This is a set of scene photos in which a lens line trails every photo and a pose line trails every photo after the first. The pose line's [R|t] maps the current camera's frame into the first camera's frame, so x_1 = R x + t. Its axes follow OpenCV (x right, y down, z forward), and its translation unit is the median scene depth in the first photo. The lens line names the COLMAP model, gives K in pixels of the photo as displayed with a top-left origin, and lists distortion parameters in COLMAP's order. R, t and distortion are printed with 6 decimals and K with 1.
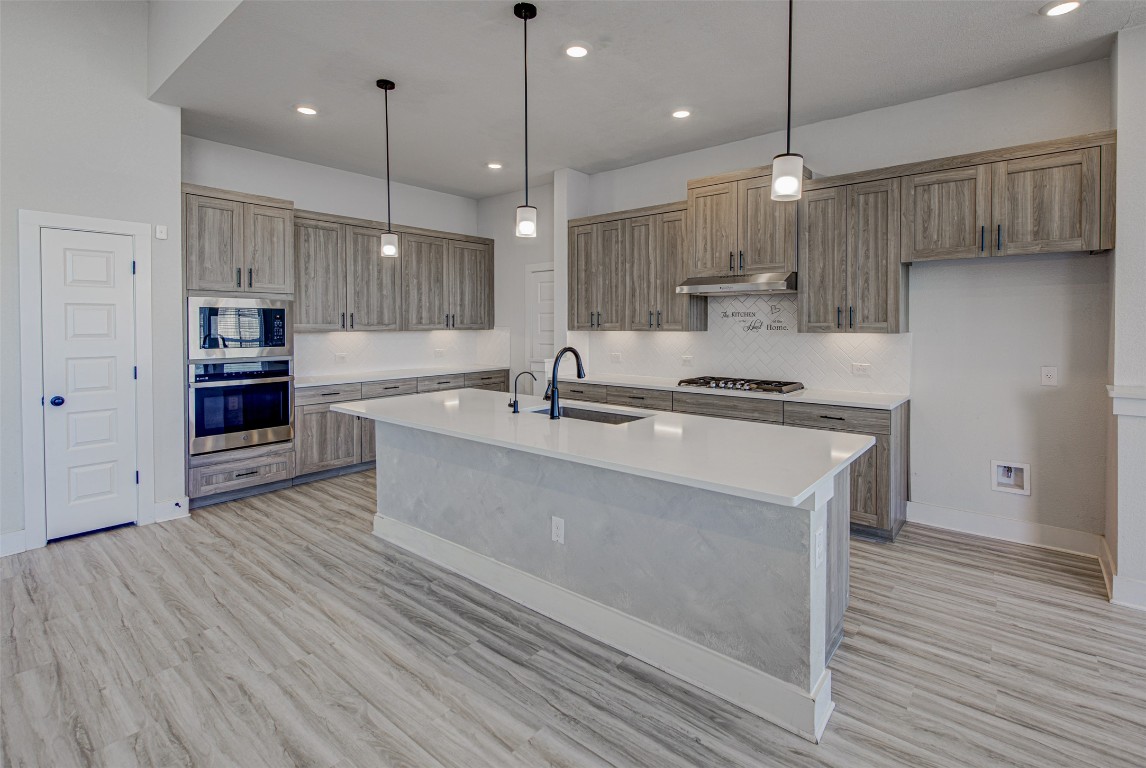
lens RADIAL K [[540.9, 0, 587.5], [0, 540.9, 328.9], [0, 0, 1]] dist [-0.003303, -0.001120]
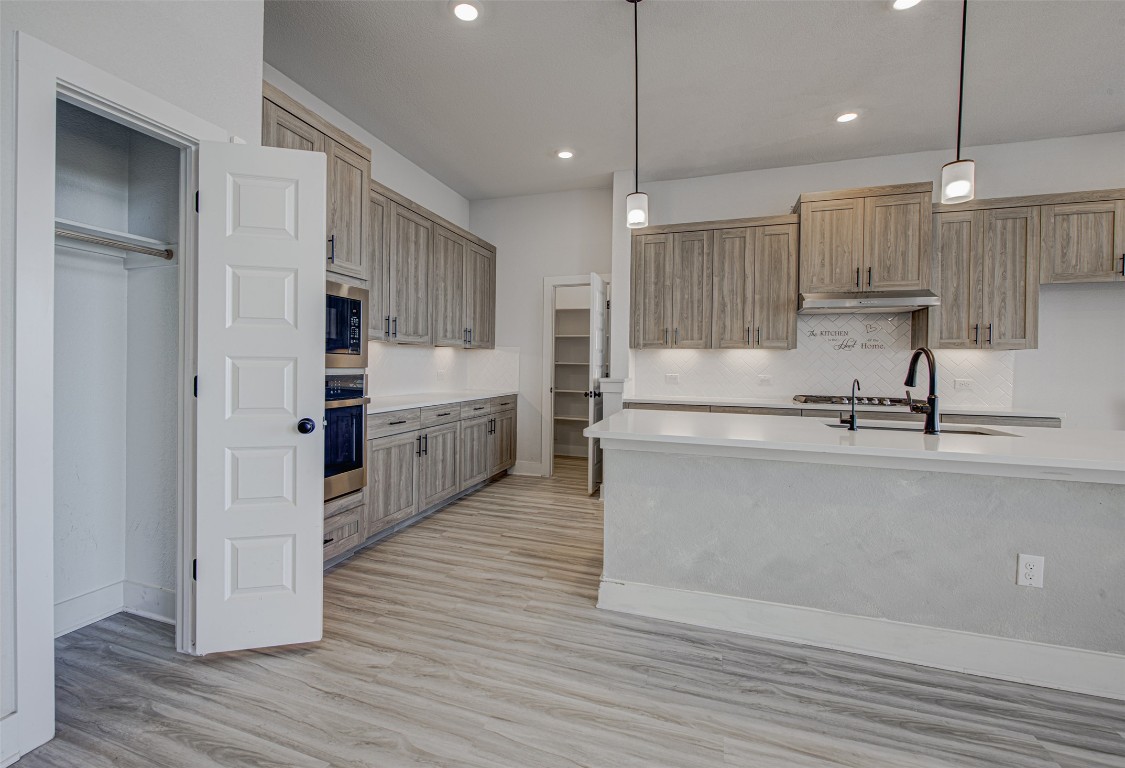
lens RADIAL K [[495.7, 0, 534.9], [0, 495.7, 367.4], [0, 0, 1]] dist [-0.003307, -0.001064]
pose [[0.941204, 0.012950, 0.337590, -0.652021], [-0.011944, 0.999916, -0.005058, 0.057124], [-0.337628, 0.000729, 0.941279, 0.373050]]
